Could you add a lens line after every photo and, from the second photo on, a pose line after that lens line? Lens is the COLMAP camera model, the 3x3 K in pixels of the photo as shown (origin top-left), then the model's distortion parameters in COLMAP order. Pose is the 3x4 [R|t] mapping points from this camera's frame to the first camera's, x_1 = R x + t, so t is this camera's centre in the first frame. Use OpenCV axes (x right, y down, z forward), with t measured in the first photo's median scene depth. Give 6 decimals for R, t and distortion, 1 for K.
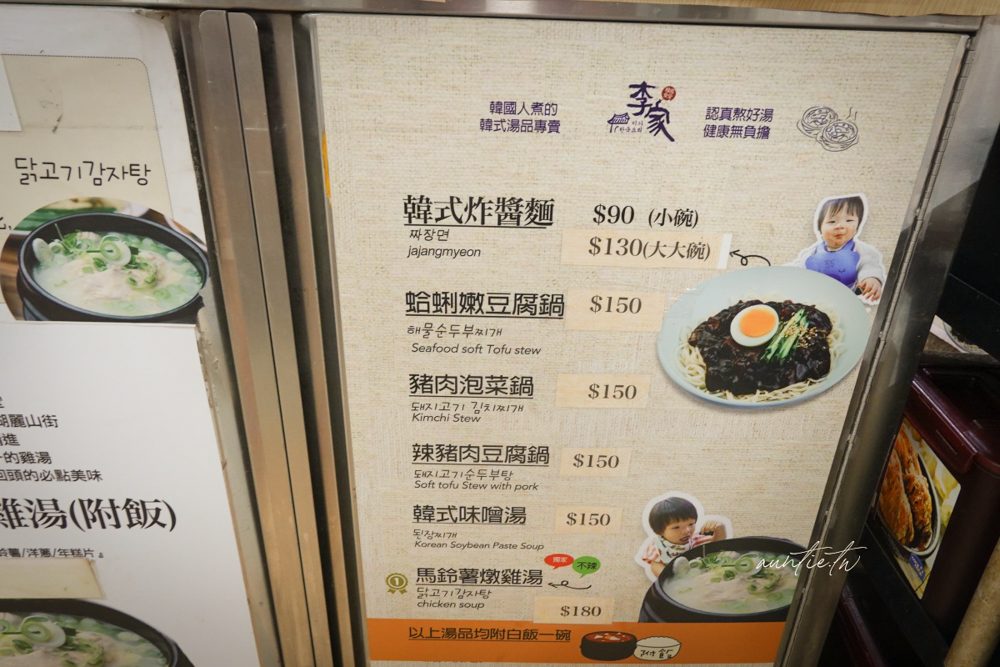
lens RADIAL K [[679.5, 0, 500.0], [0, 679.5, 333.5], [0, 0, 1]] dist [-0.003727, -0.004006]
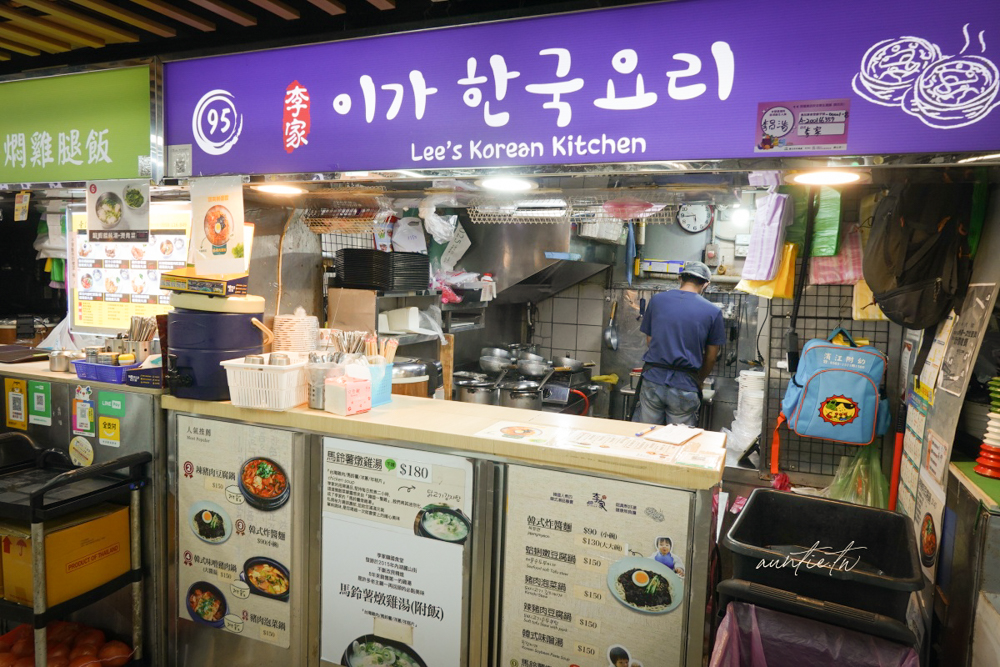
lens RADIAL K [[679.5, 0, 500.0], [0, 679.5, 333.5], [0, 0, 1]] dist [-0.003727, -0.004006]
pose [[0.918309, 0.041453, -0.393687, 0.924529], [-0.183357, 0.925931, -0.330199, 0.086205], [0.350840, 0.375410, 0.857892, -2.053012]]
